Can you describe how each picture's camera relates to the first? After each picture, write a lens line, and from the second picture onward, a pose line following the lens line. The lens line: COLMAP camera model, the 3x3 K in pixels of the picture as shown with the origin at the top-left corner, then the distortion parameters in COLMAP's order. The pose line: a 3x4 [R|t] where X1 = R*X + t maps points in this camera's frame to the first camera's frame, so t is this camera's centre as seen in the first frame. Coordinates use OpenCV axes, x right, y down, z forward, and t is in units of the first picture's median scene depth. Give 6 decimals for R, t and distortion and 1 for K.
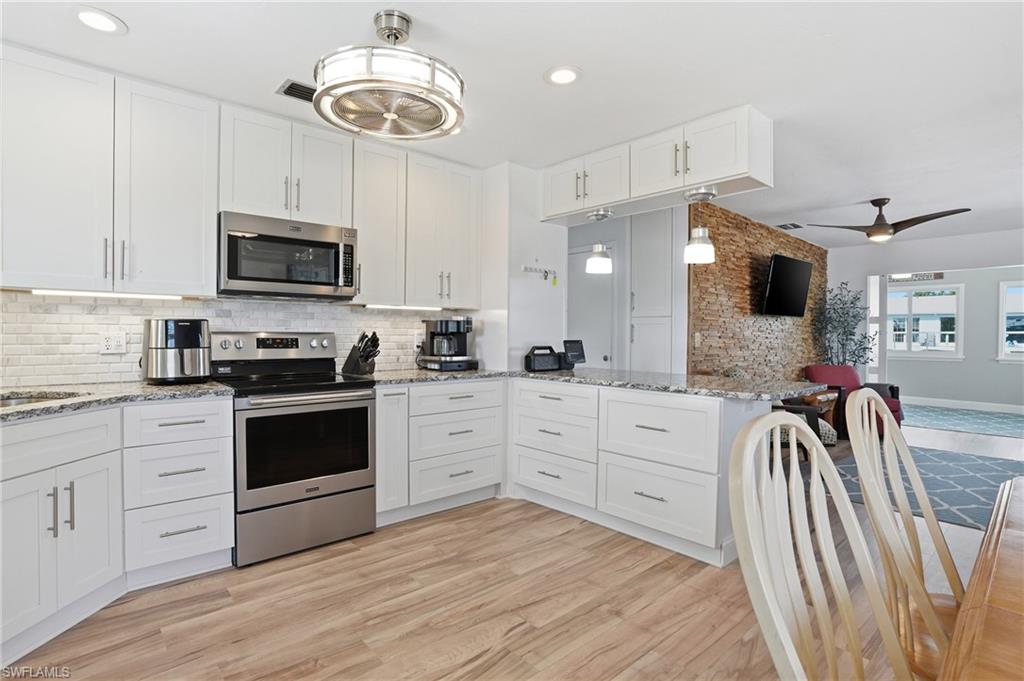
lens RADIAL K [[516.0, 0, 518.7], [0, 516.0, 335.0], [0, 0, 1]] dist [-0.009566, 0.001675]
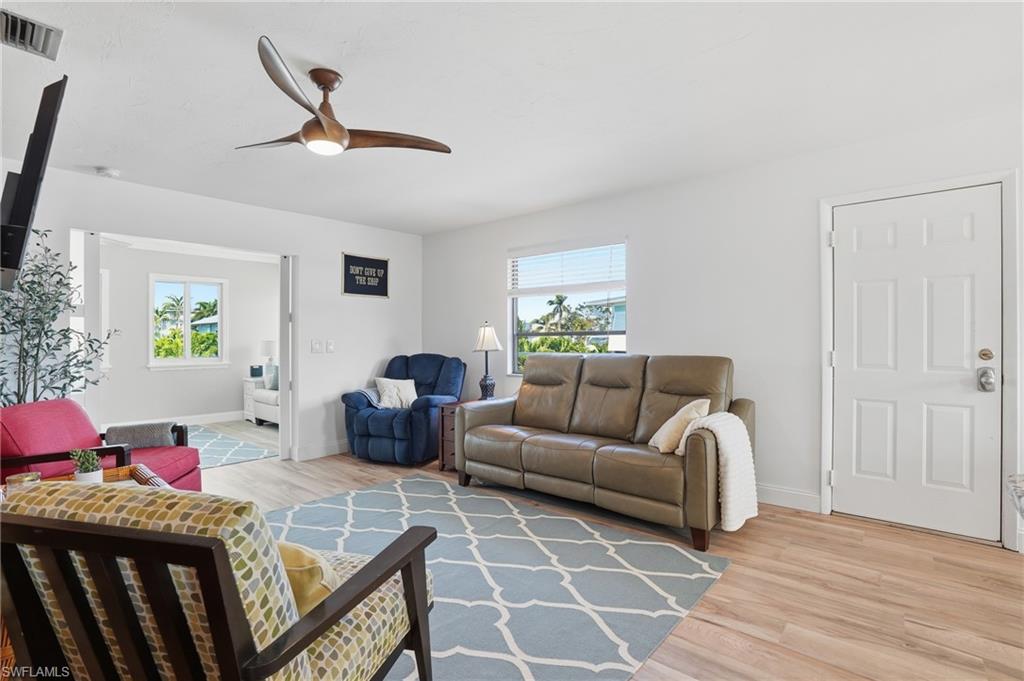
lens RADIAL K [[481.4, 0, 514.2], [0, 481.4, 339.2], [0, 0, 1]] dist [-0.040801, 0.013503]
pose [[-0.103883, -0.008624, 0.994552, 0.209325], [0.007778, 0.999925, 0.009483, 0.000722], [-0.994559, 0.008721, -0.103809, 0.879050]]
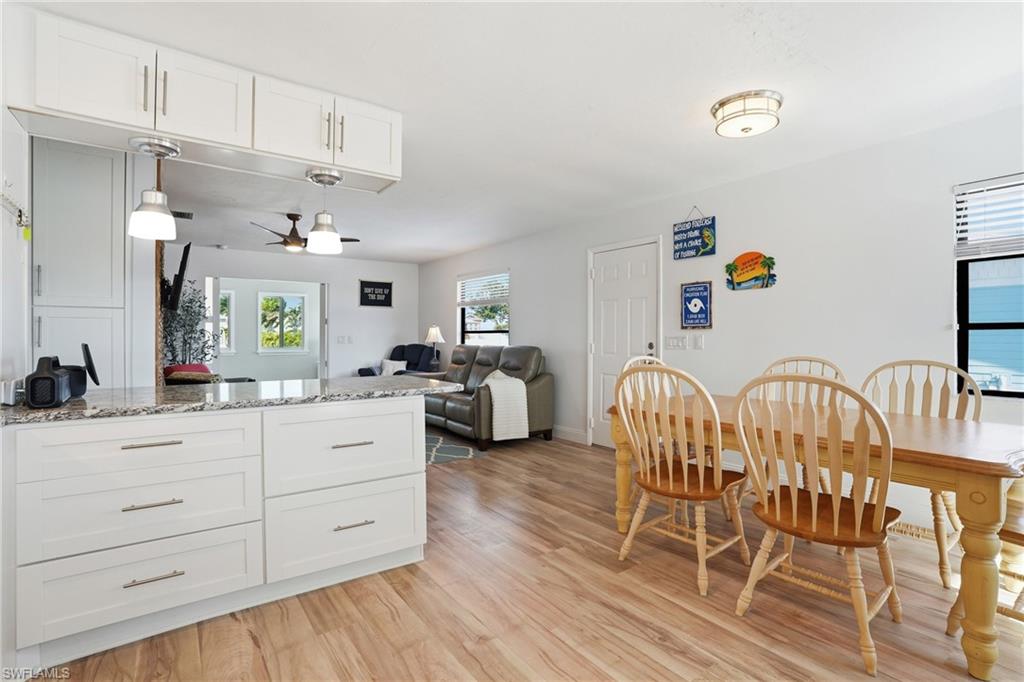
lens RADIAL K [[481.4, 0, 514.4], [0, 481.4, 336.0], [0, 0, 1]] dist [-0.040801, 0.013503]
pose [[0.125261, -0.010110, 0.992072, -0.292938], [0.005302, 0.999941, 0.009520, -0.001705], [-0.992110, 0.004067, 0.125307, 0.389055]]
